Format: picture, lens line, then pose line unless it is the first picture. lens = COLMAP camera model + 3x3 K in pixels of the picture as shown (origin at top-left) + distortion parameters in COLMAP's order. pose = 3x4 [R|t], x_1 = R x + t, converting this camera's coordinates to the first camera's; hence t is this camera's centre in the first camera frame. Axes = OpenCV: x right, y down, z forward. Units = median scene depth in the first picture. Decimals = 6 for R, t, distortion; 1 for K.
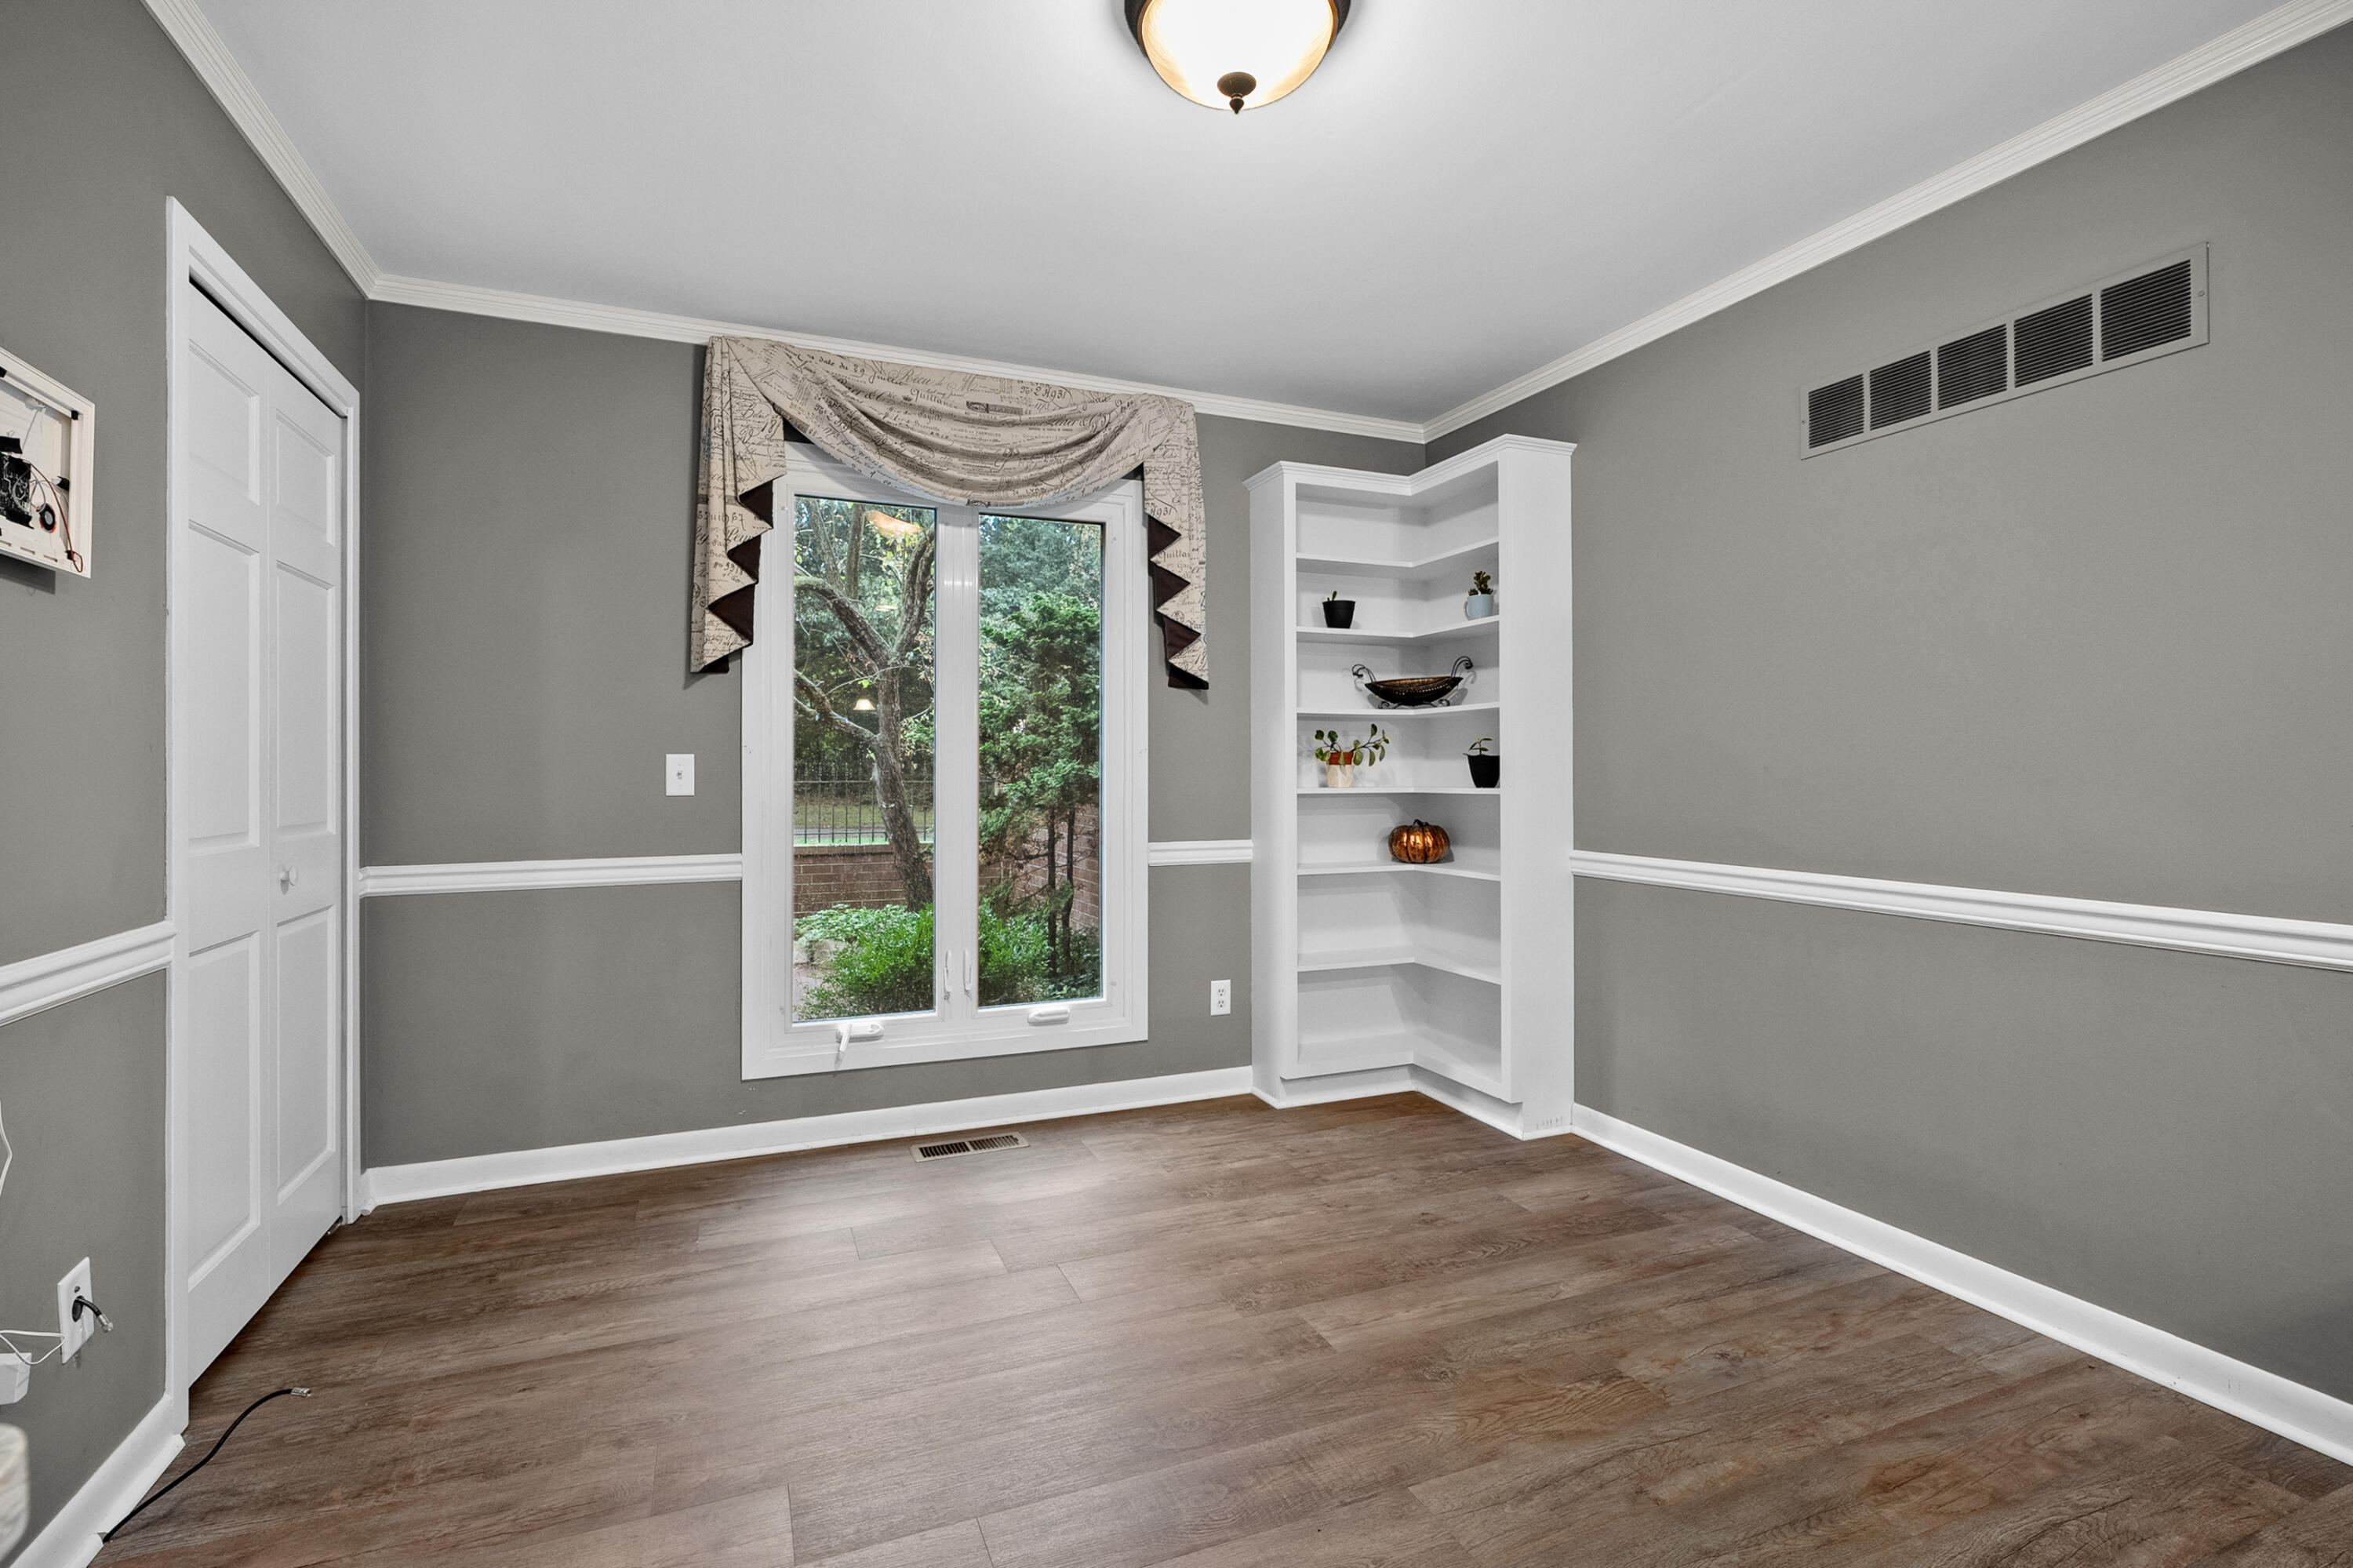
lens RADIAL K [[1070.9, 0, 1166.2], [0, 1070.9, 753.2], [0, 0, 1]] dist [-0.006516, 0.001778]
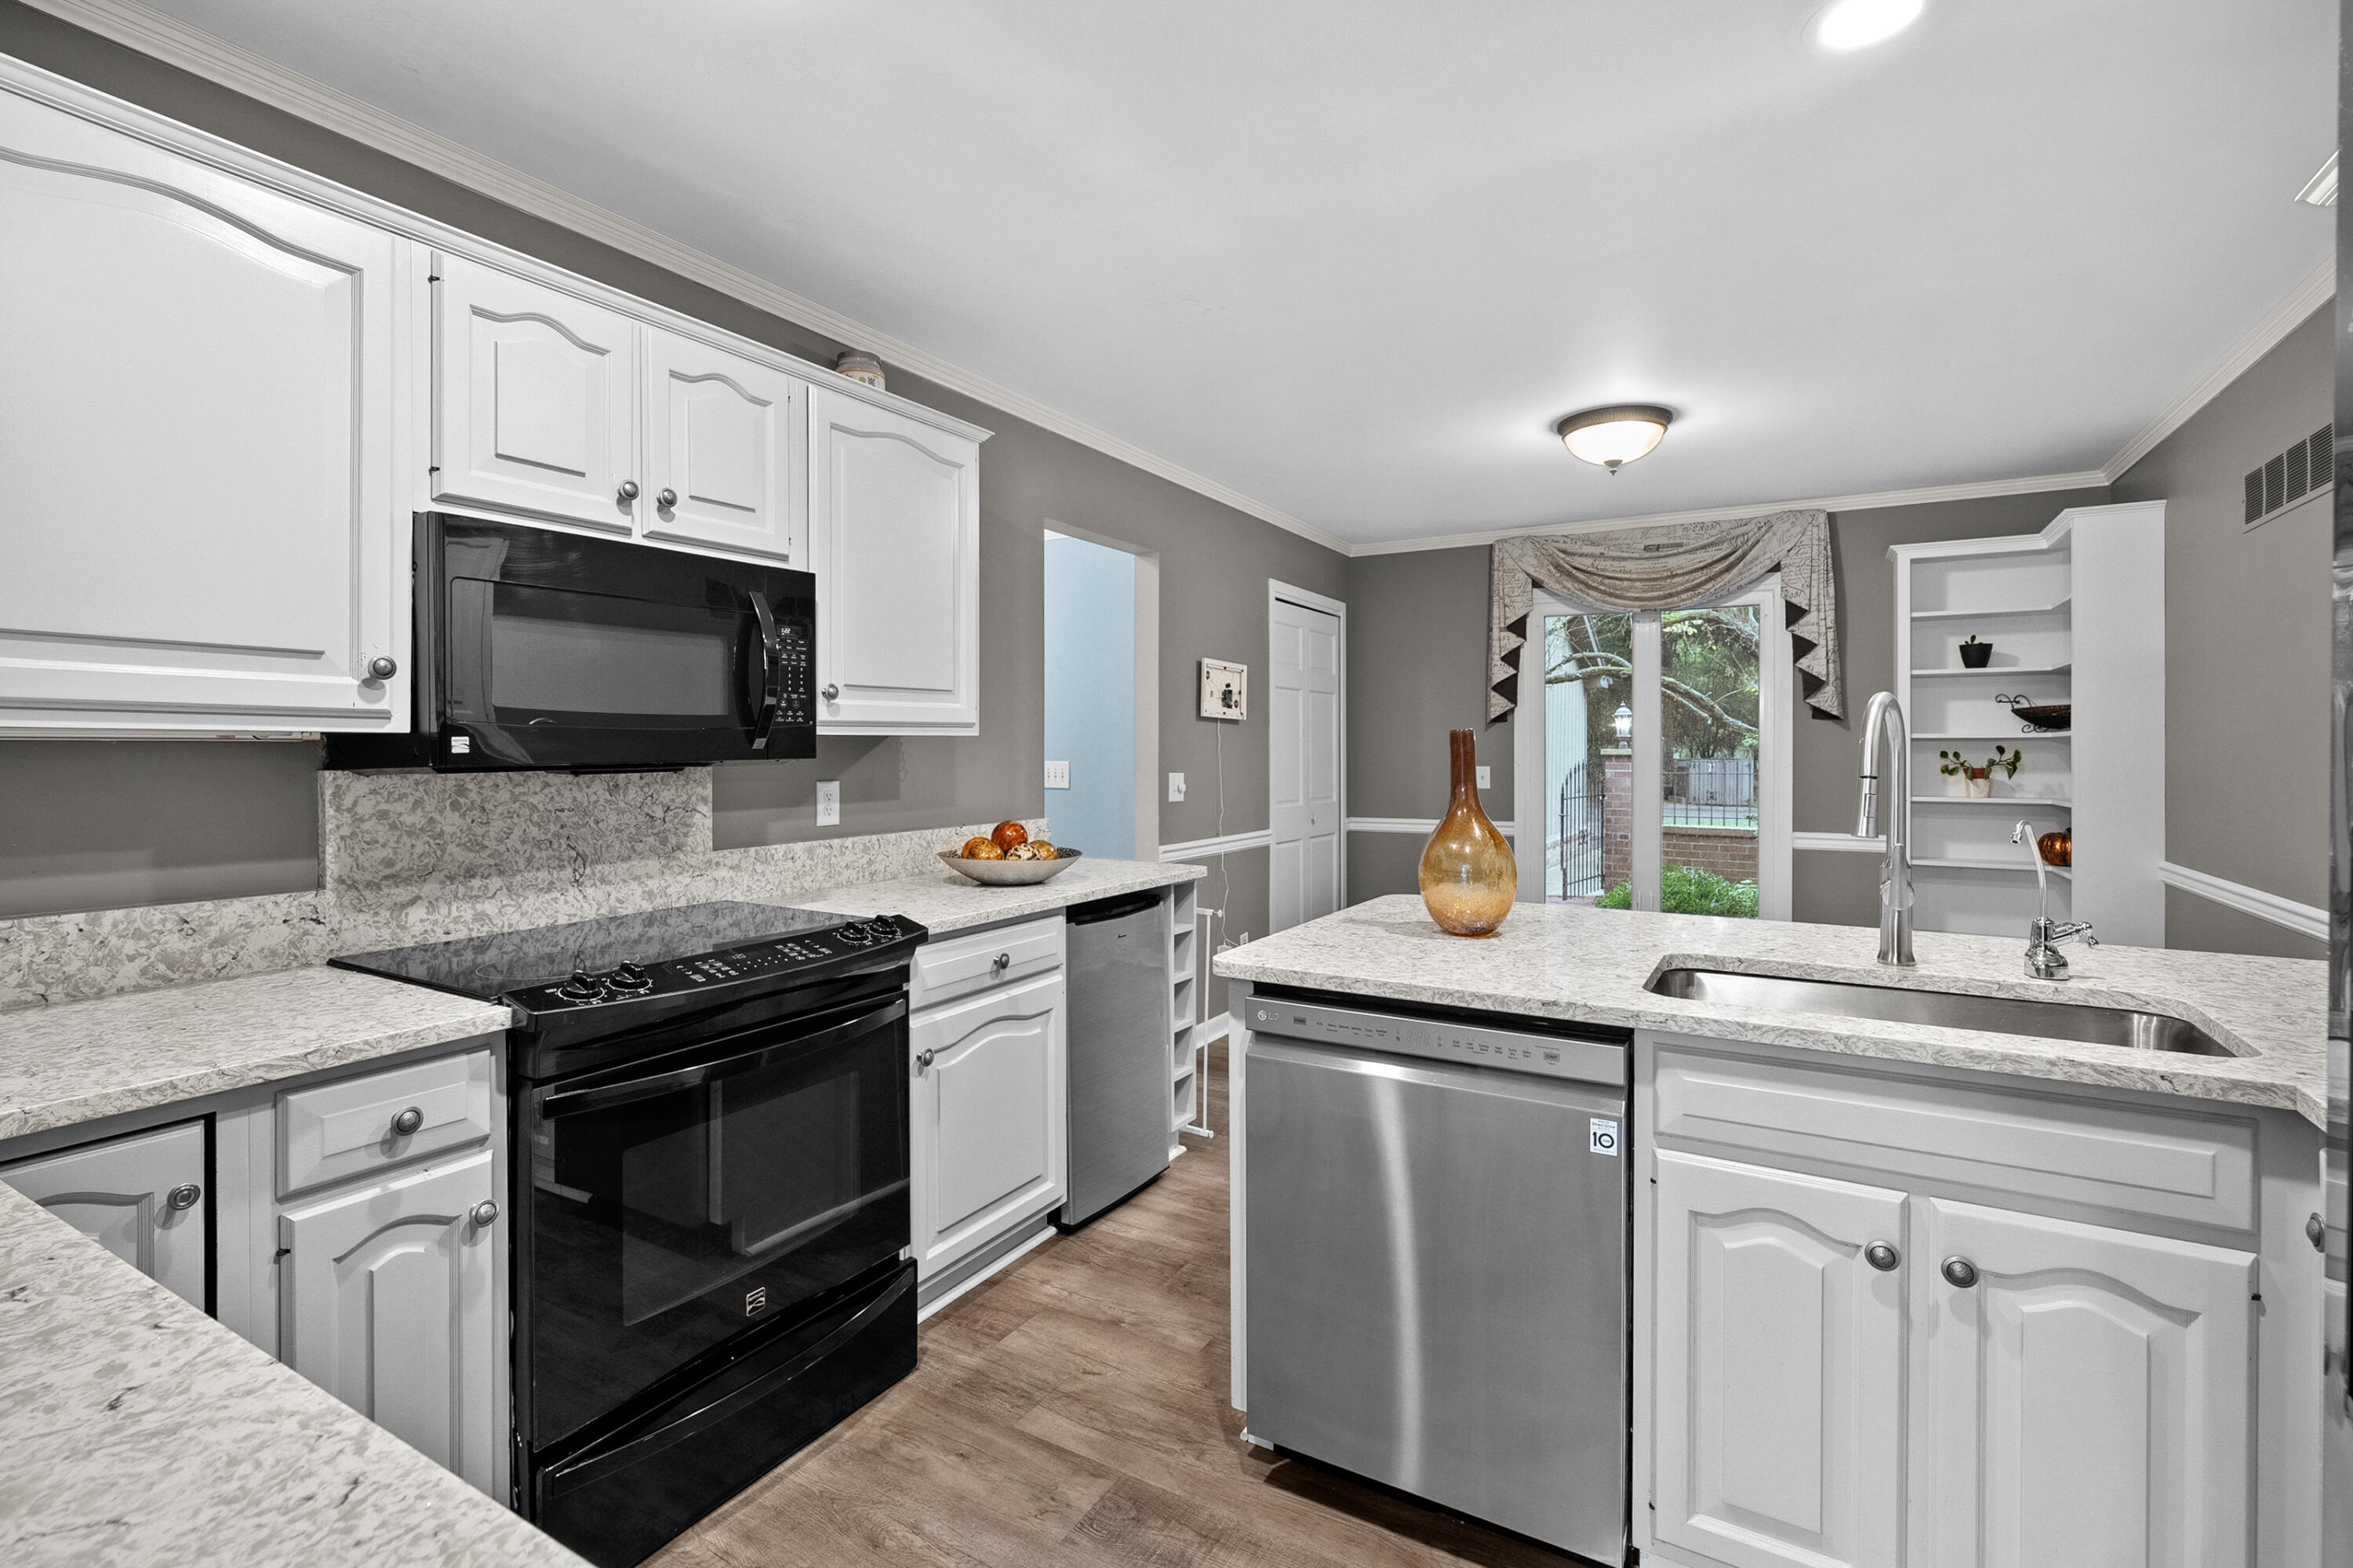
lens RADIAL K [[1070.9, 0, 1175.2], [0, 1070.9, 764.2], [0, 0, 1]] dist [-0.006516, 0.001778]
pose [[0.603324, 0.013896, -0.797375, 0.654432], [0.010147, 0.999633, 0.025099, -0.051443], [0.797431, -0.023234, 0.602962, -0.510440]]
